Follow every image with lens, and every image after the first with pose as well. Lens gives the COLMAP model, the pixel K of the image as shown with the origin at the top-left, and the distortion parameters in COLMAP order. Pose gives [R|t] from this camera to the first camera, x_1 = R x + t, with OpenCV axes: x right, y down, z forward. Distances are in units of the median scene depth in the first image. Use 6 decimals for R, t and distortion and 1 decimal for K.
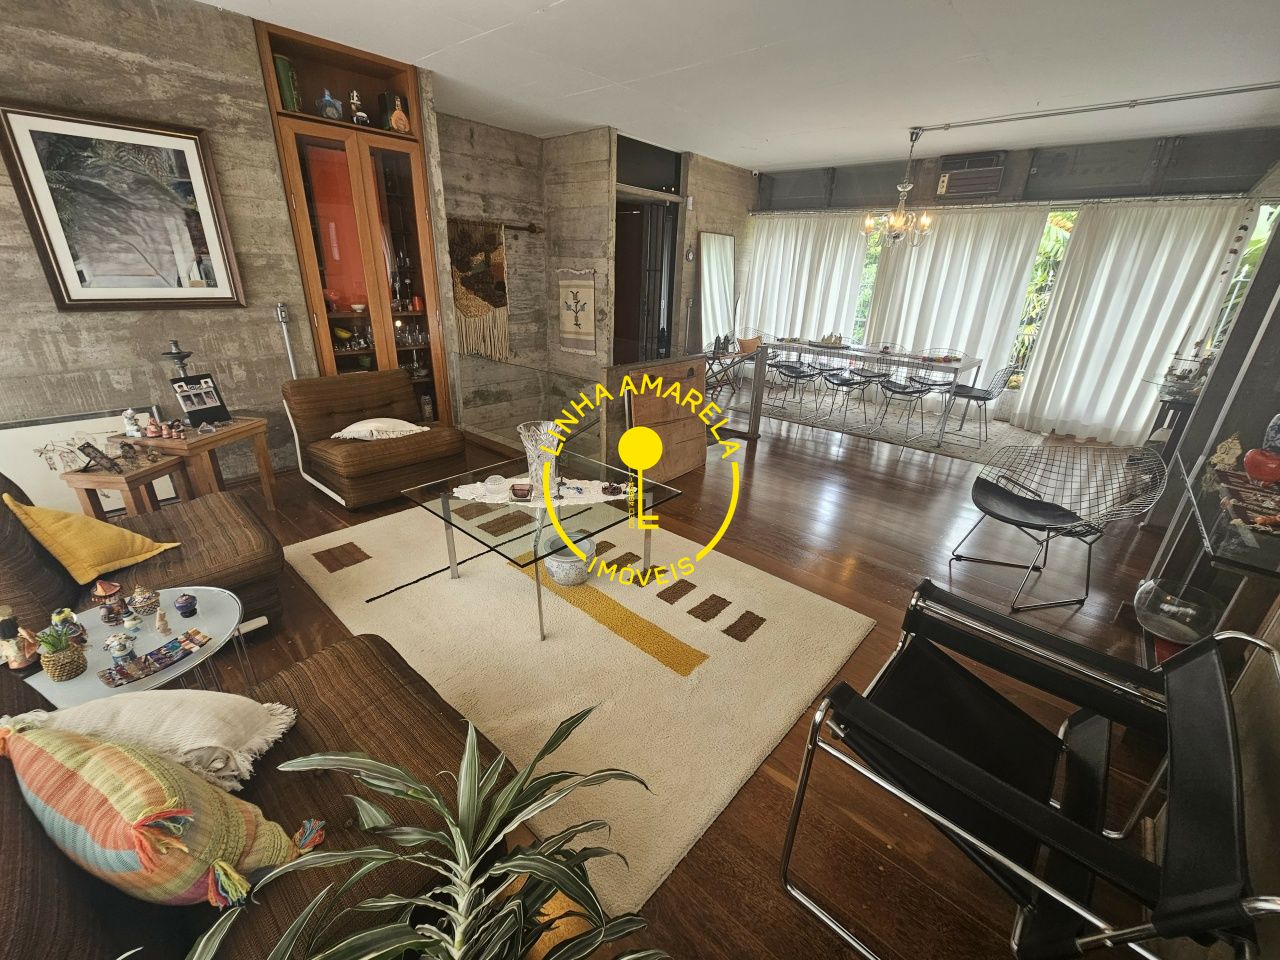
lens RADIAL K [[525.7, 0, 644.3], [0, 525.7, 482.4], [0, 0, 1]] dist [0.002020, -0.001393]
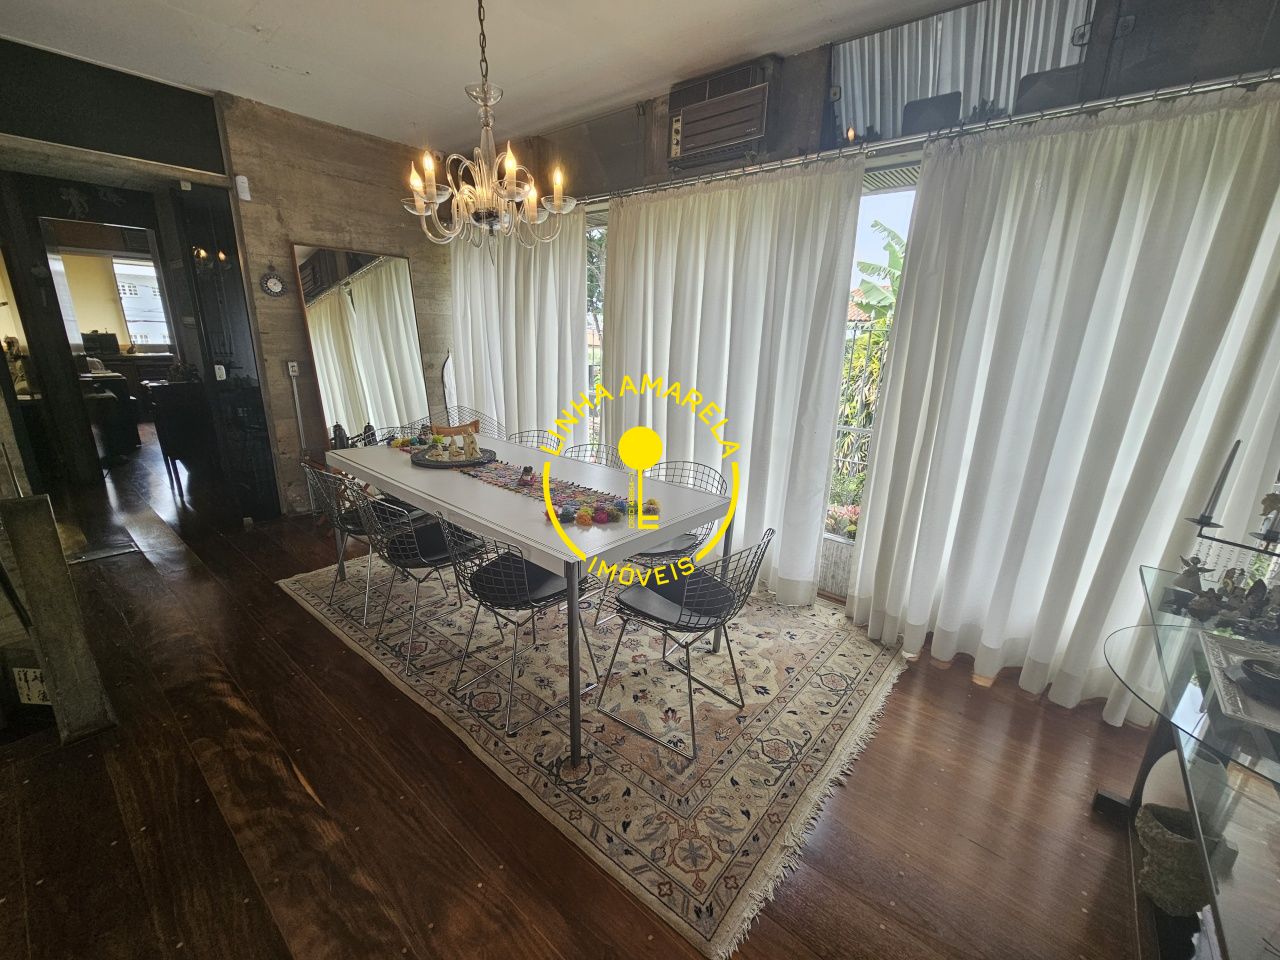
lens RADIAL K [[525.7, 0, 643.1], [0, 525.7, 481.2], [0, 0, 1]] dist [0.002020, -0.001393]
pose [[0.999575, -0.013320, 0.025922, 0.515641], [0.015956, 0.994418, -0.104297, -0.189143], [-0.024388, 0.104666, 0.994208, 0.536062]]
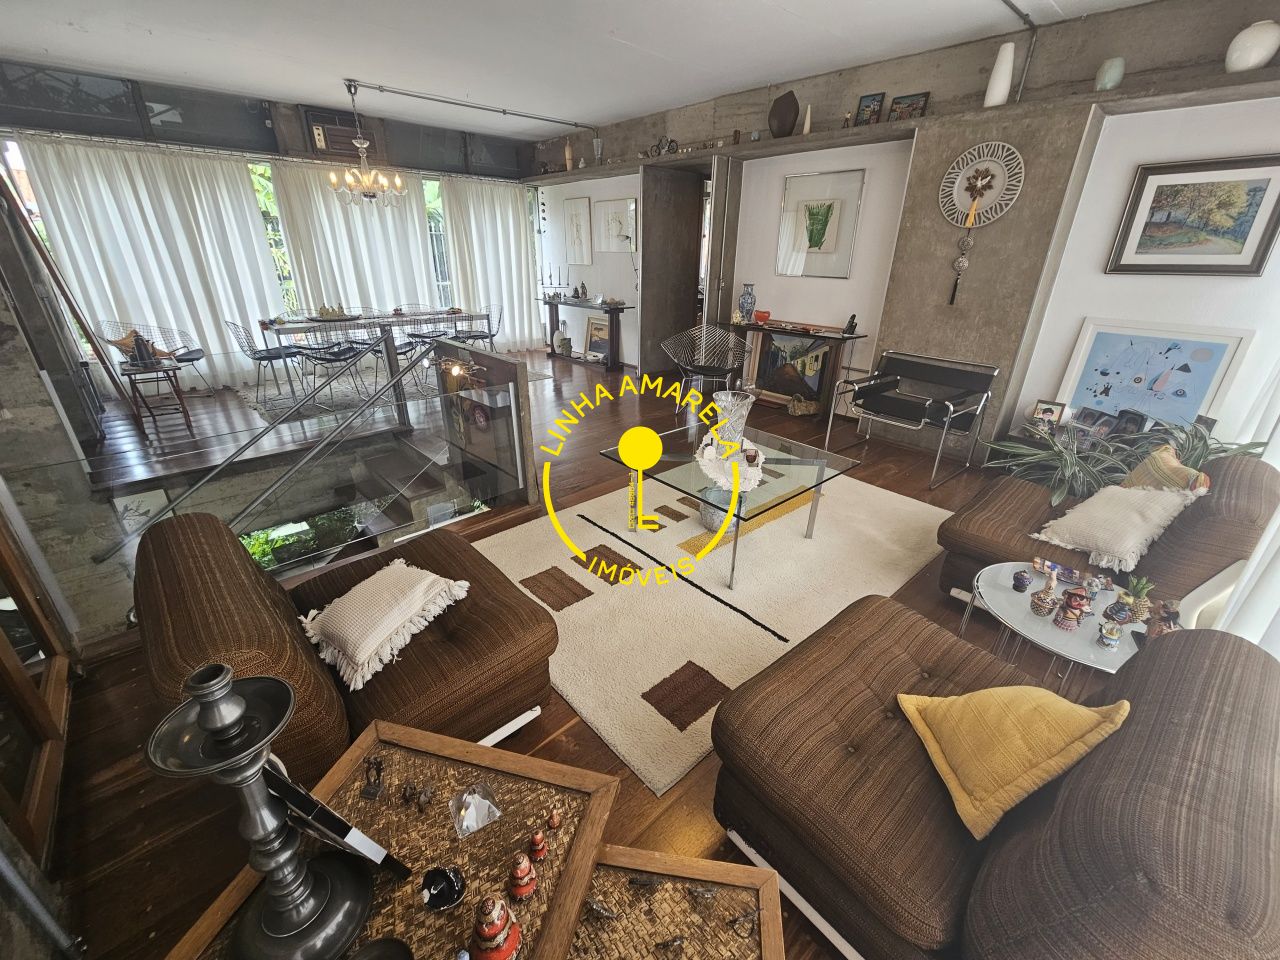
lens RADIAL K [[525.7, 0, 638.7], [0, 525.7, 482.6], [0, 0, 1]] dist [0.002020, -0.001393]
pose [[0.114810, -0.436564, 0.892318, -0.506637], [0.361862, 0.854920, 0.371708, -0.171163], [-0.925135, 0.280220, 0.256129, 0.386483]]
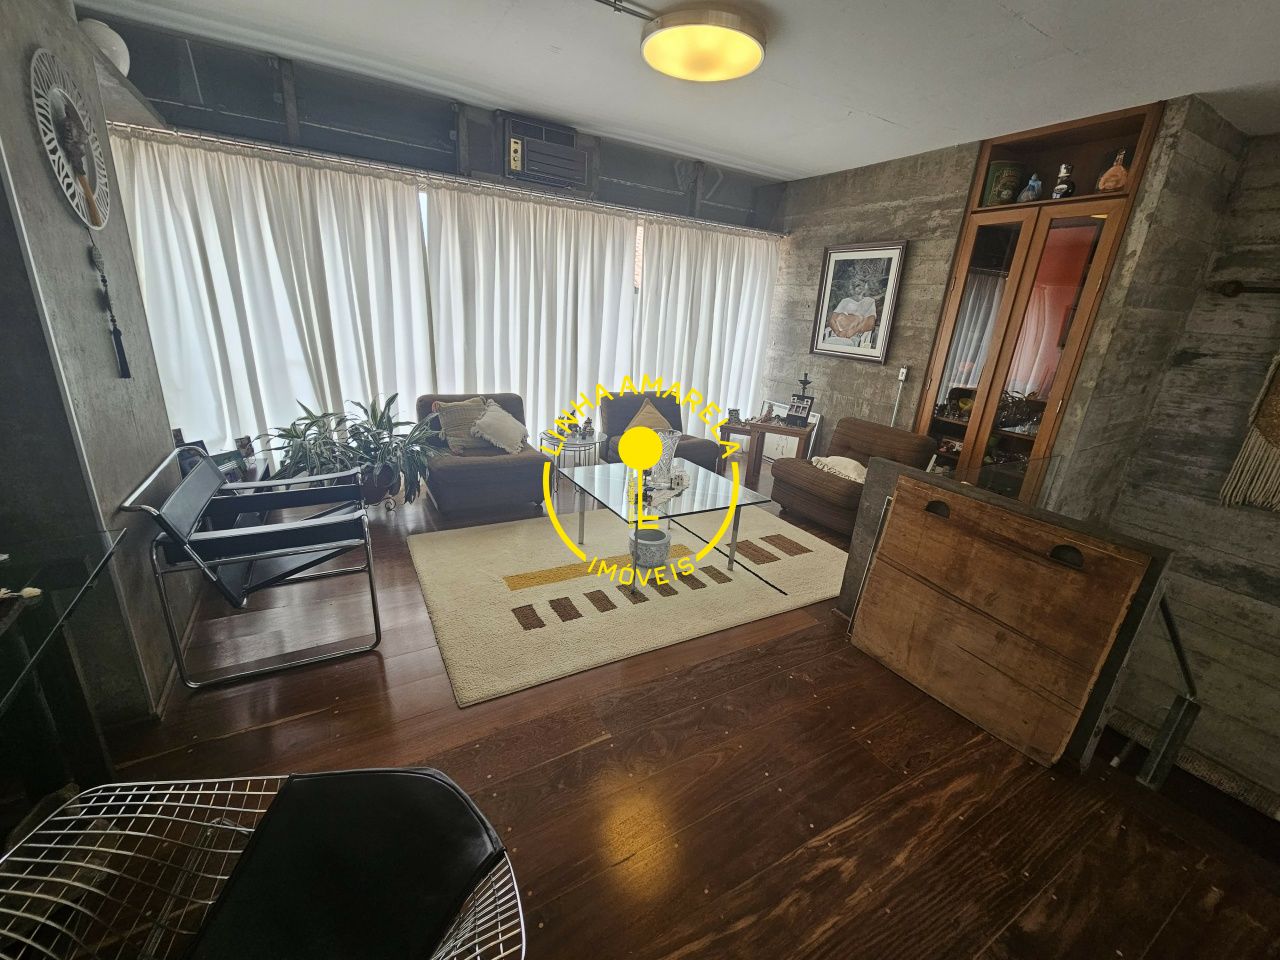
lens RADIAL K [[525.7, 0, 640.5], [0, 525.7, 481.0], [0, 0, 1]] dist [0.002020, -0.001393]
pose [[-0.311131, 0.246204, -0.917922, 0.422847], [-0.432472, 0.823384, 0.367434, -0.185358], [0.846266, 0.511295, -0.149704, 0.490425]]
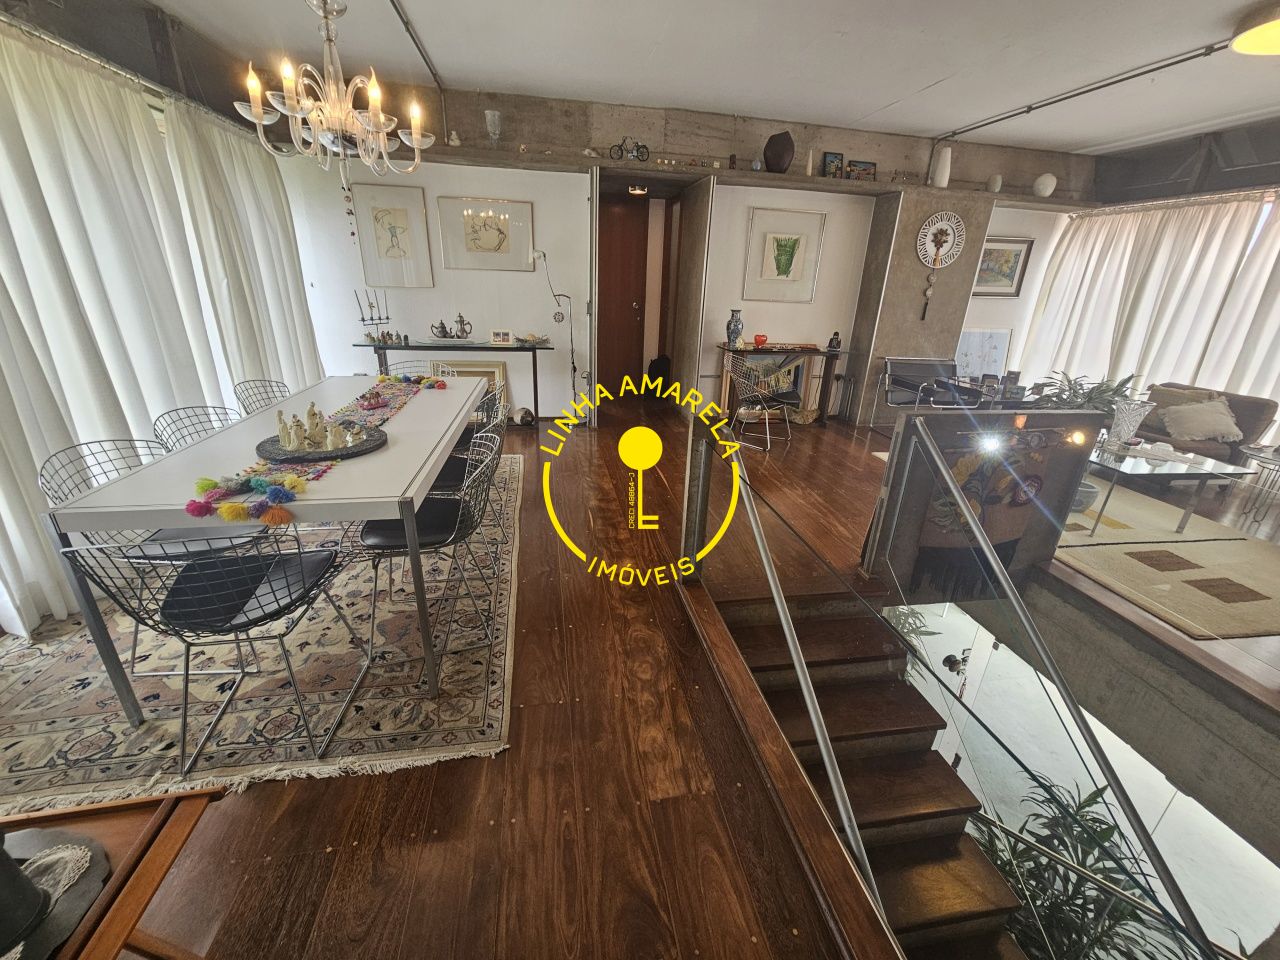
lens RADIAL K [[525.7, 0, 640.6], [0, 525.7, 476.9], [0, 0, 1]] dist [0.002020, -0.001393]
pose [[-0.776609, -0.291702, 0.558380, -0.004782], [0.168196, 0.758162, 0.630000, -0.428504], [-0.607115, 0.583181, -0.539733, 1.077324]]
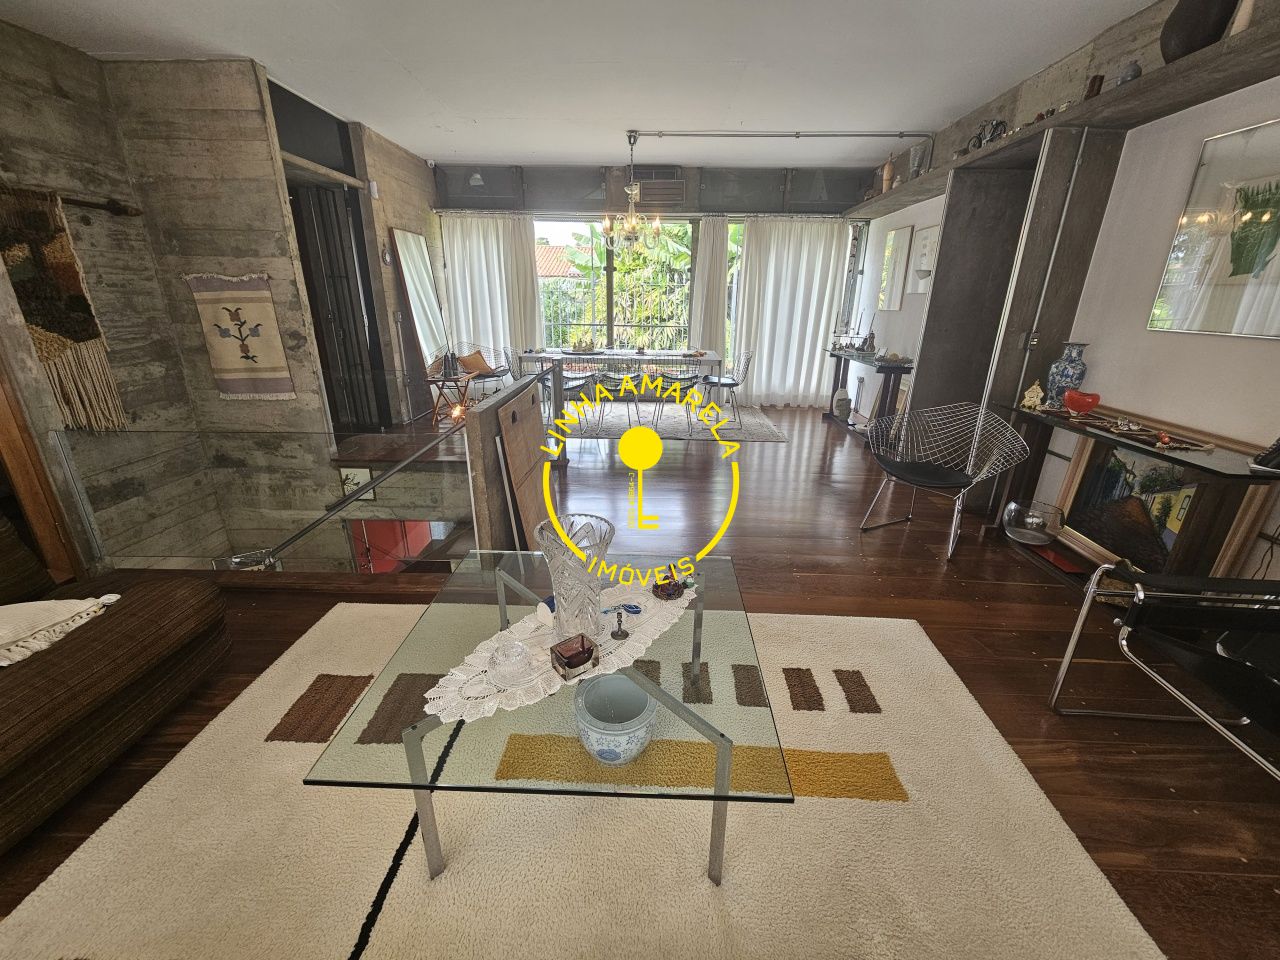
lens RADIAL K [[525.7, 0, 640.8], [0, 525.7, 479.8], [0, 0, 1]] dist [0.002020, -0.001393]
pose [[0.769406, -0.237986, 0.592771, -0.188704], [0.252551, 0.965727, 0.059914, -0.070209], [-0.586713, 0.103606, 0.803140, 0.206186]]
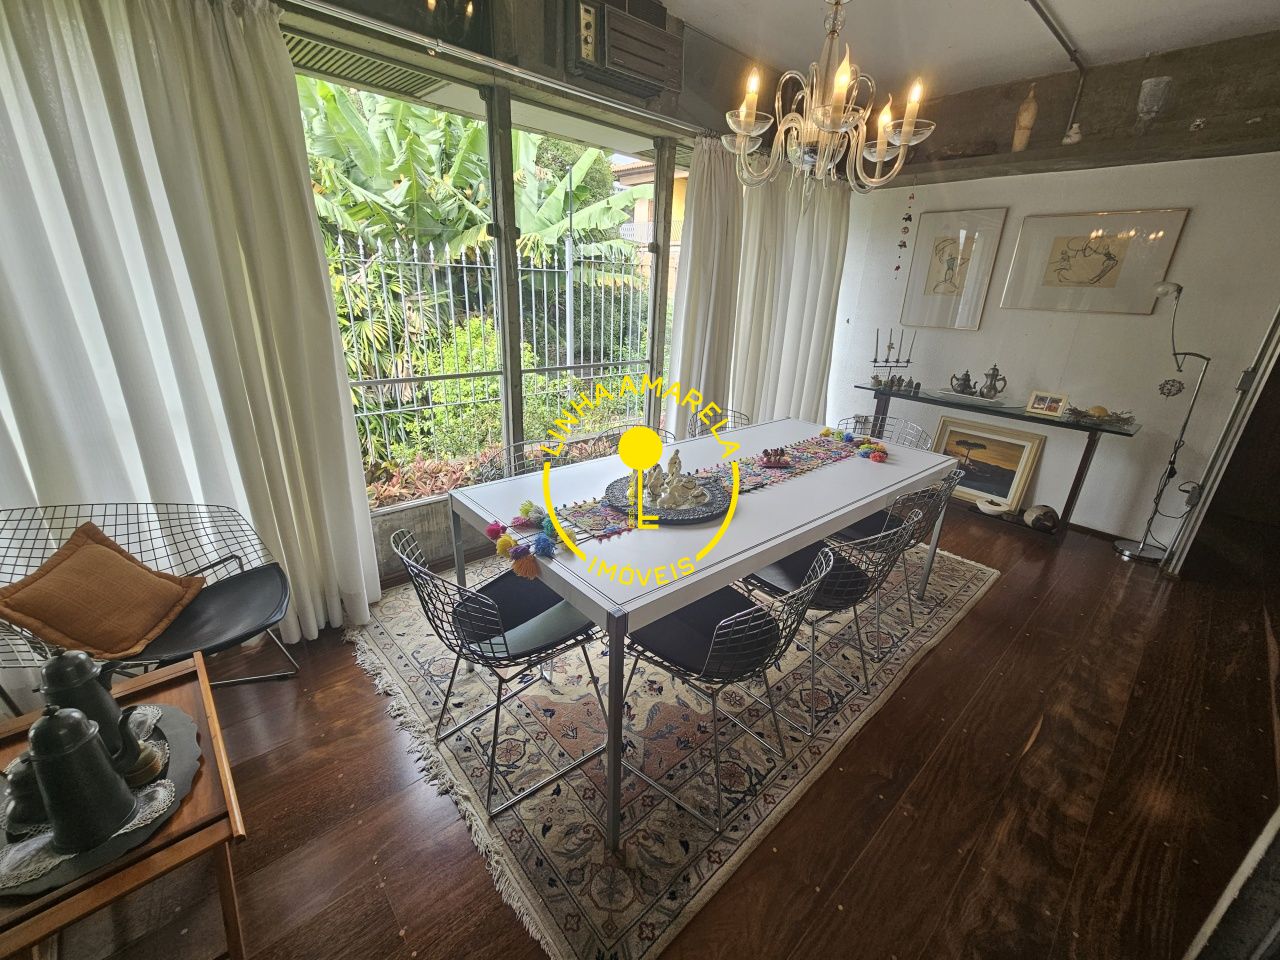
lens RADIAL K [[525.7, 0, 642.5], [0, 525.7, 482.2], [0, 0, 1]] dist [0.002020, -0.001393]
pose [[0.112818, -0.387181, 0.915075, 0.066658], [0.335300, 0.881769, 0.331750, -0.381388], [-0.935332, 0.269397, 0.229301, 0.950410]]
